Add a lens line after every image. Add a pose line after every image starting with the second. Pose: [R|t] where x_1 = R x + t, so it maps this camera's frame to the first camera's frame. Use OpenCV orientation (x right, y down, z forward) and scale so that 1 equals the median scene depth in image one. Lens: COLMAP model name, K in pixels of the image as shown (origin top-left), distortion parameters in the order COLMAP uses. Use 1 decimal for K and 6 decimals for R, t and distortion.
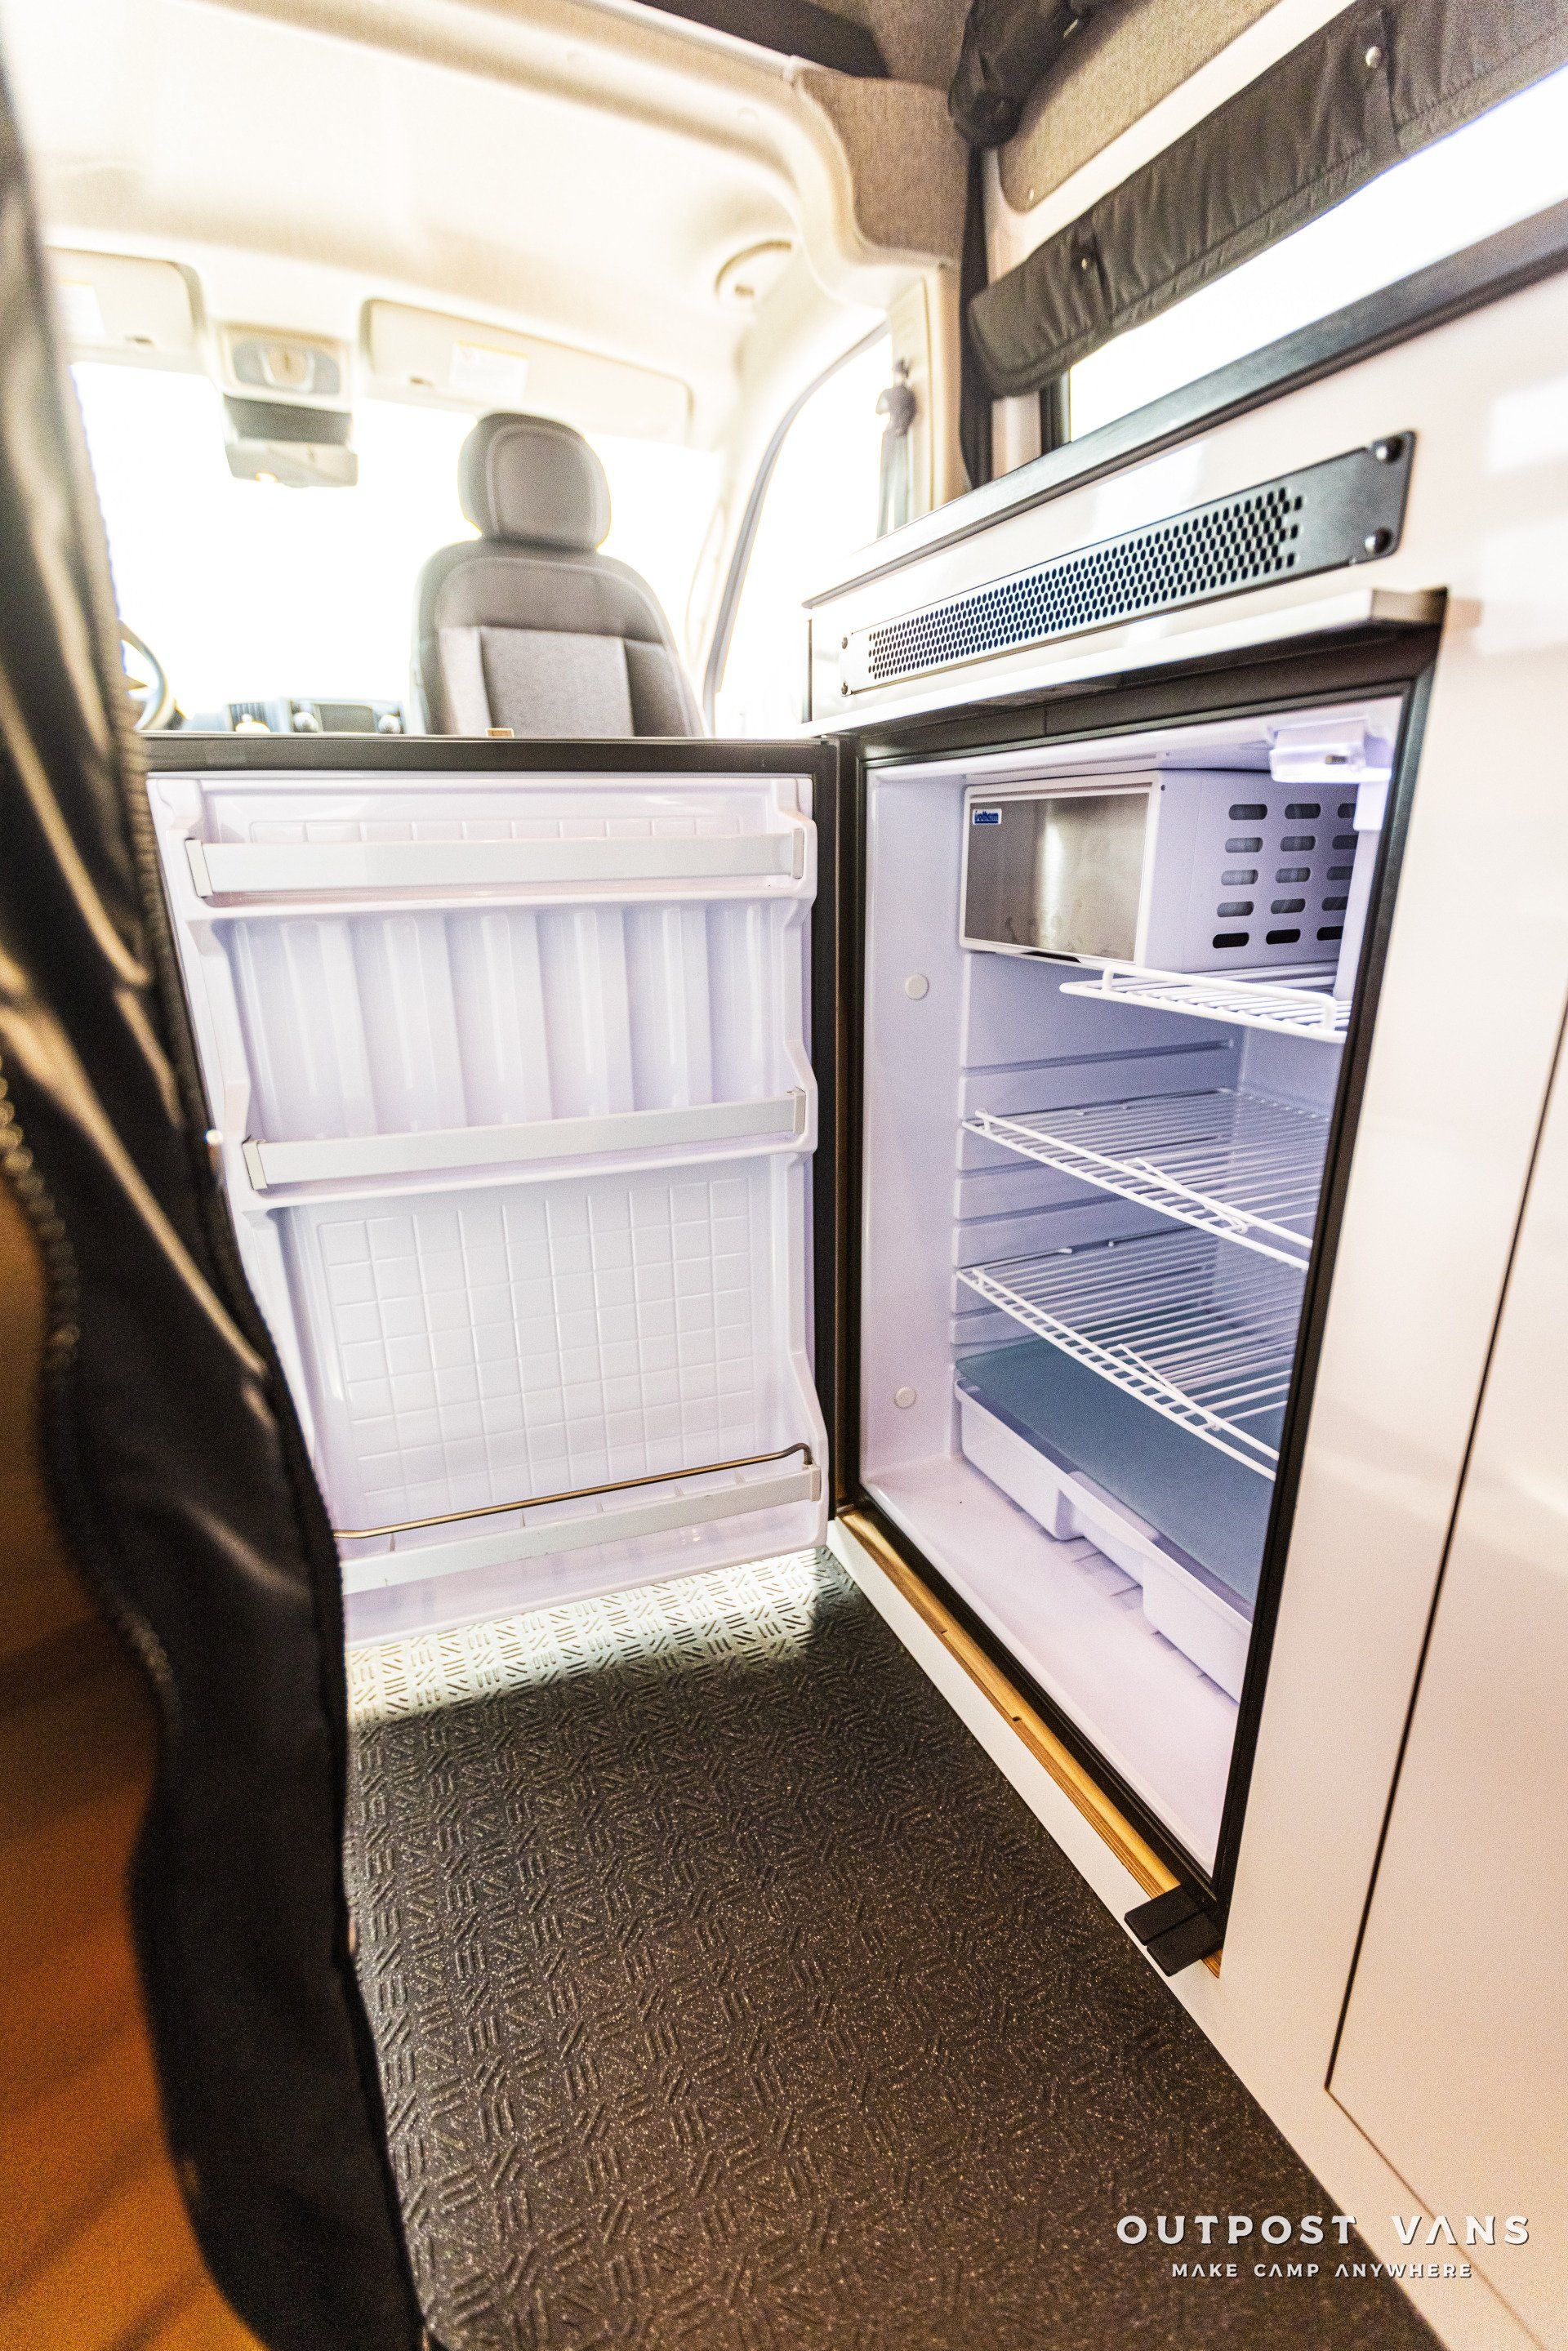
lens RADIAL K [[1052.9, 0, 786.3], [0, 1052.9, 1180.5], [0, 0, 1]] dist [0.007488, -0.002744]
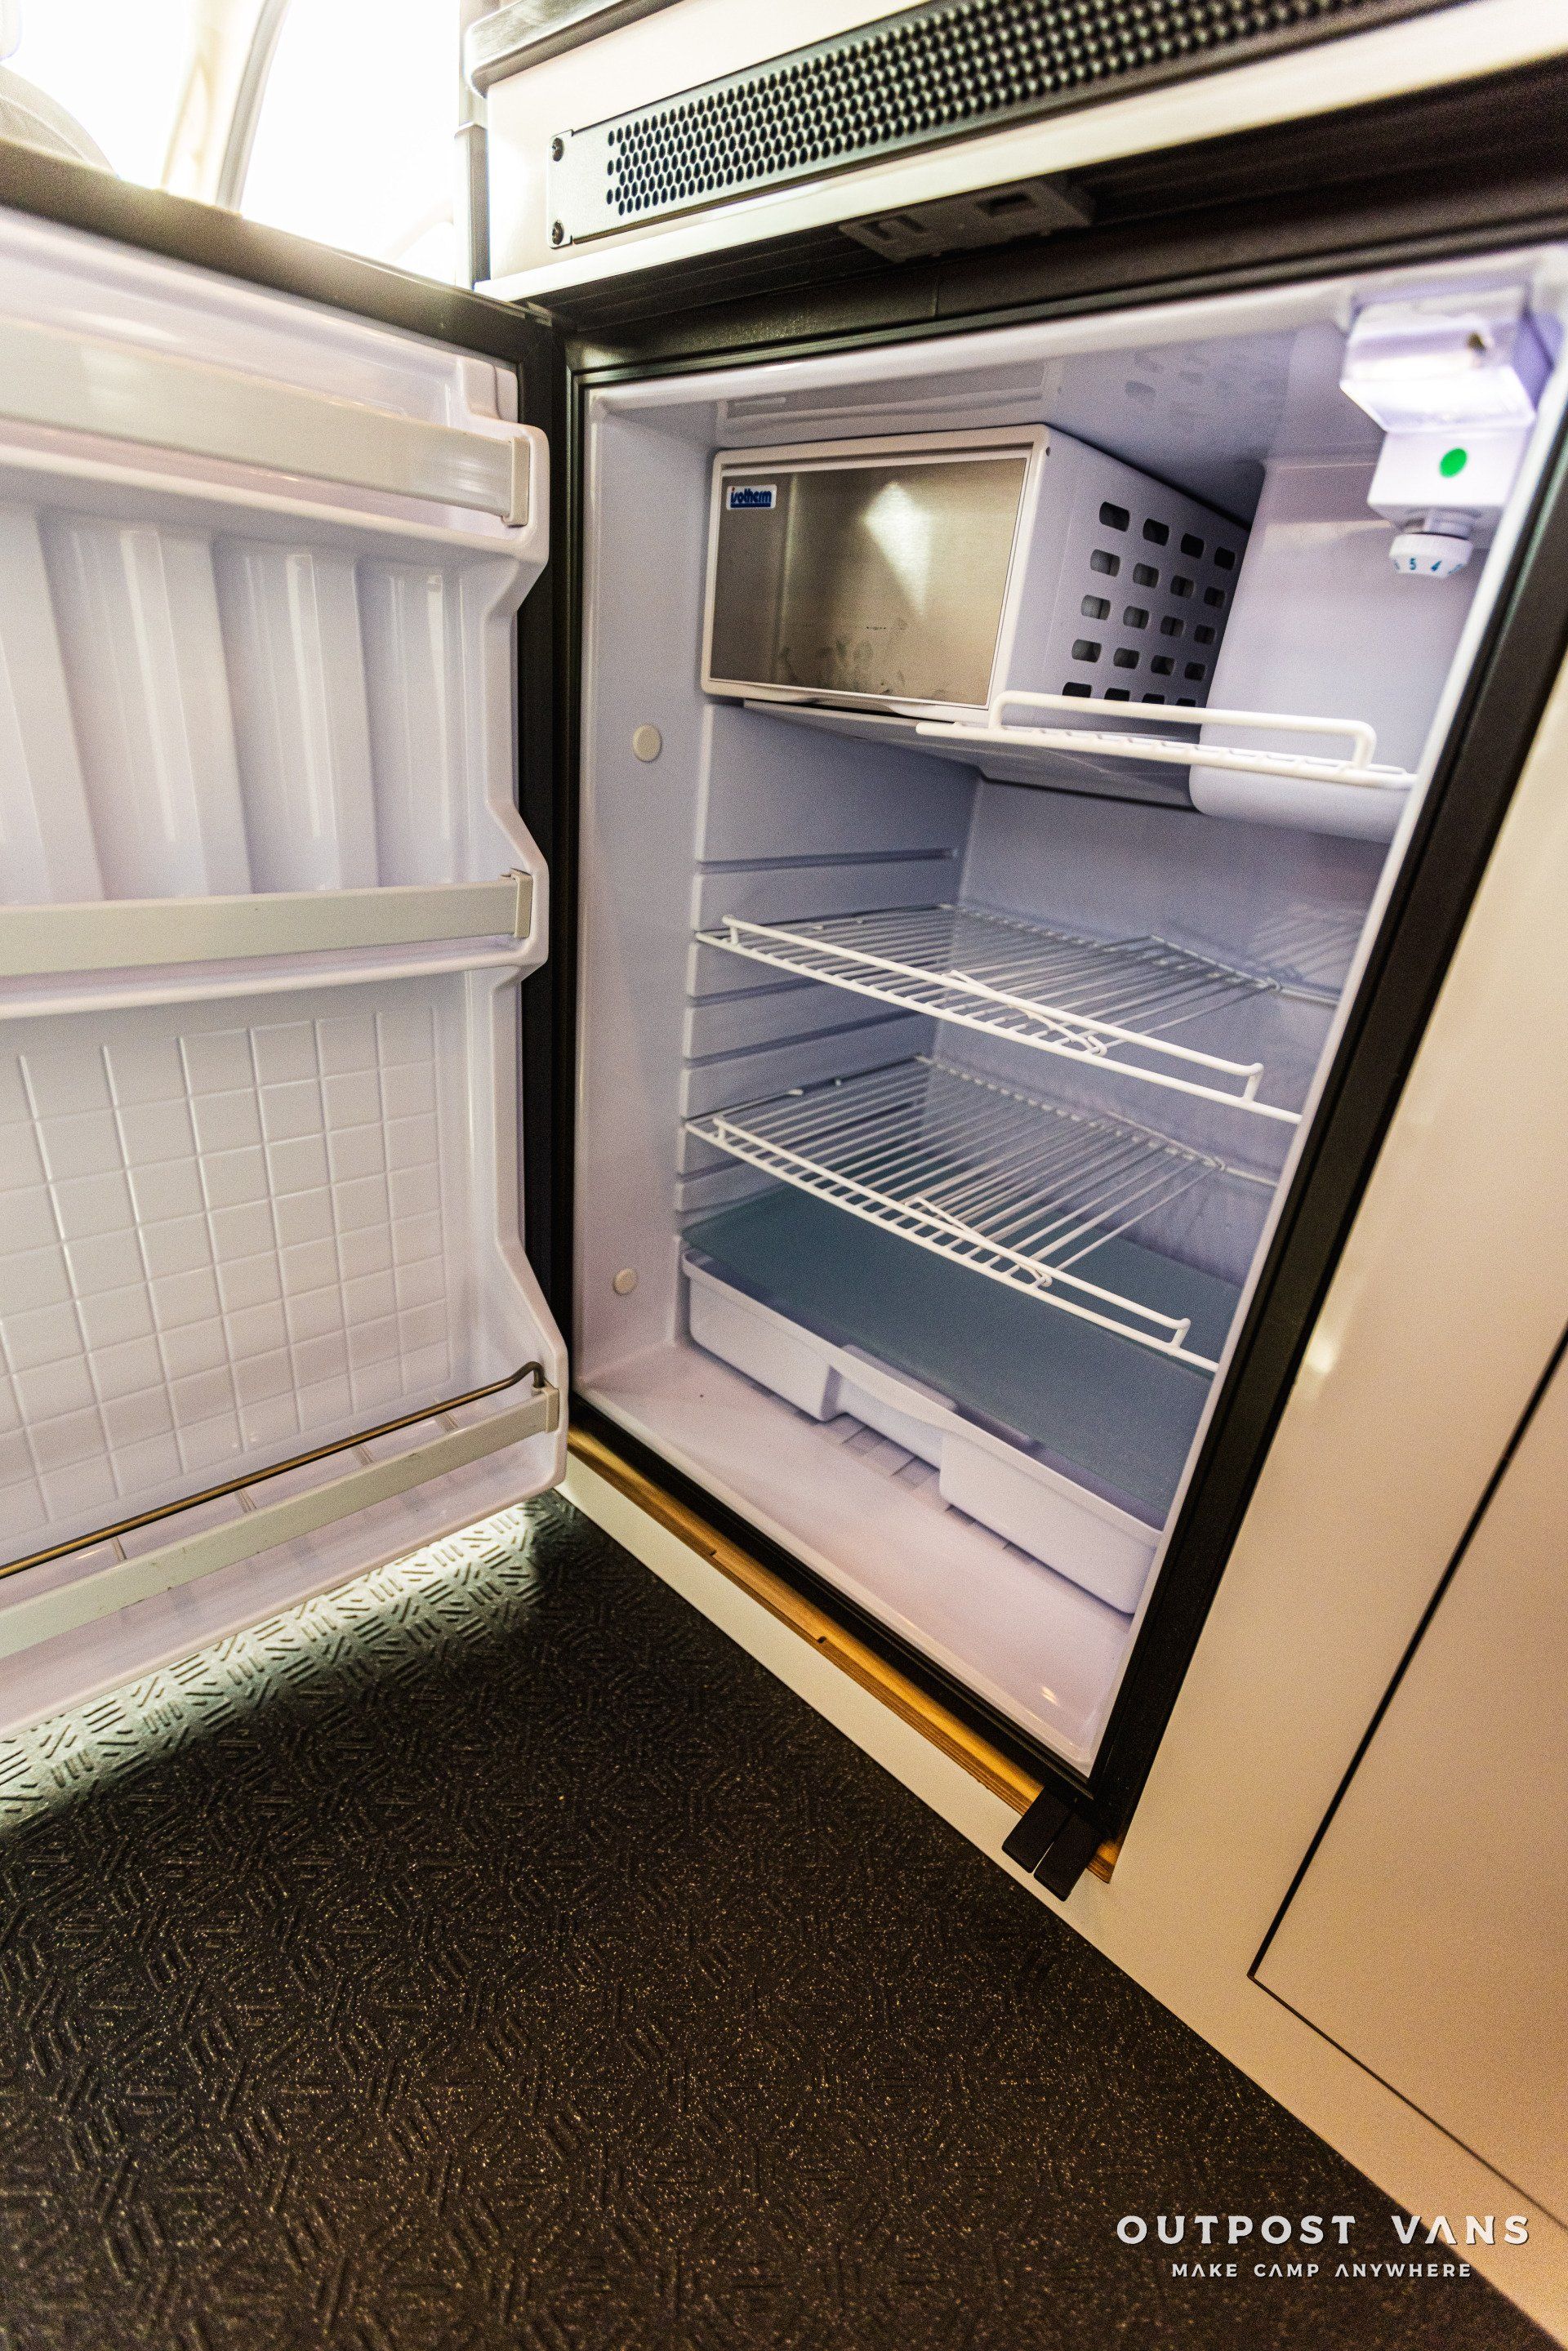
lens RADIAL K [[1052.9, 0, 782.1], [0, 1052.9, 1177.1], [0, 0, 1]] dist [0.007488, -0.002744]
pose [[0.913380, -0.079009, 0.399367, -0.122333], [0.024258, 0.989806, 0.140338, 0.018809], [-0.406384, -0.118494, 0.905986, 0.283483]]
